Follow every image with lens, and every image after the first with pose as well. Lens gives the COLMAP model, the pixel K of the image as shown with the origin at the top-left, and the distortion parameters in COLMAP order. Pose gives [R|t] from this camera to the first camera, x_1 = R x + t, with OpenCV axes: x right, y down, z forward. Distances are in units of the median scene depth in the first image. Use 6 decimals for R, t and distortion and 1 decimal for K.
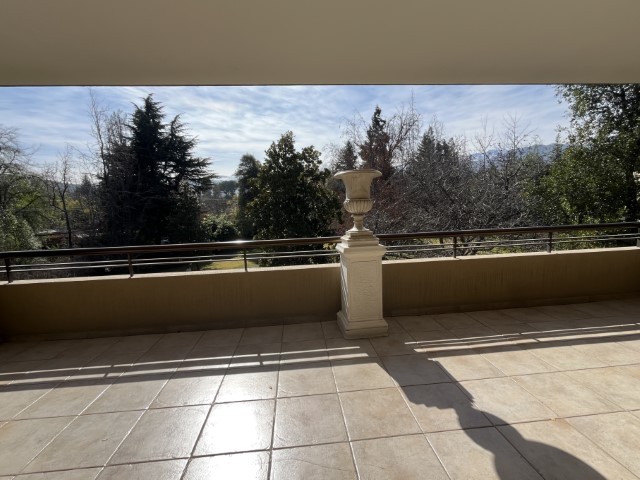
lens RADIAL K [[261.2, 0, 313.1], [0, 261.2, 238.2], [0, 0, 1]] dist [-0.004117, -0.000777]
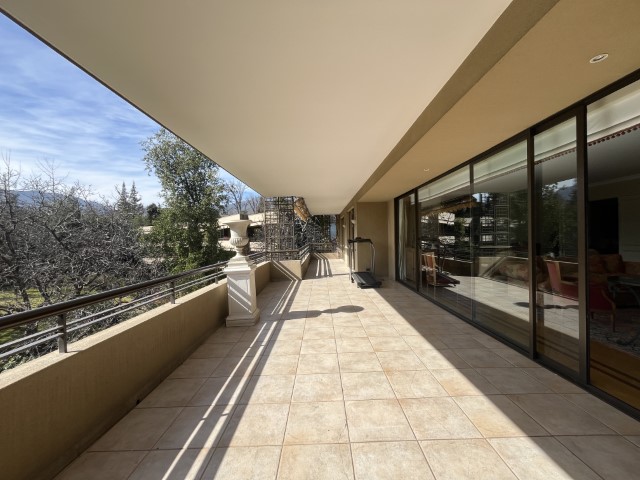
lens RADIAL K [[261.2, 0, 319.3], [0, 261.2, 240.4], [0, 0, 1]] dist [-0.004117, -0.000777]
pose [[0.089055, 0.040983, 0.995183, -1.636846], [0.140192, 0.988691, -0.053261, 0.055459], [-0.986111, 0.144259, 0.082302, 0.549765]]
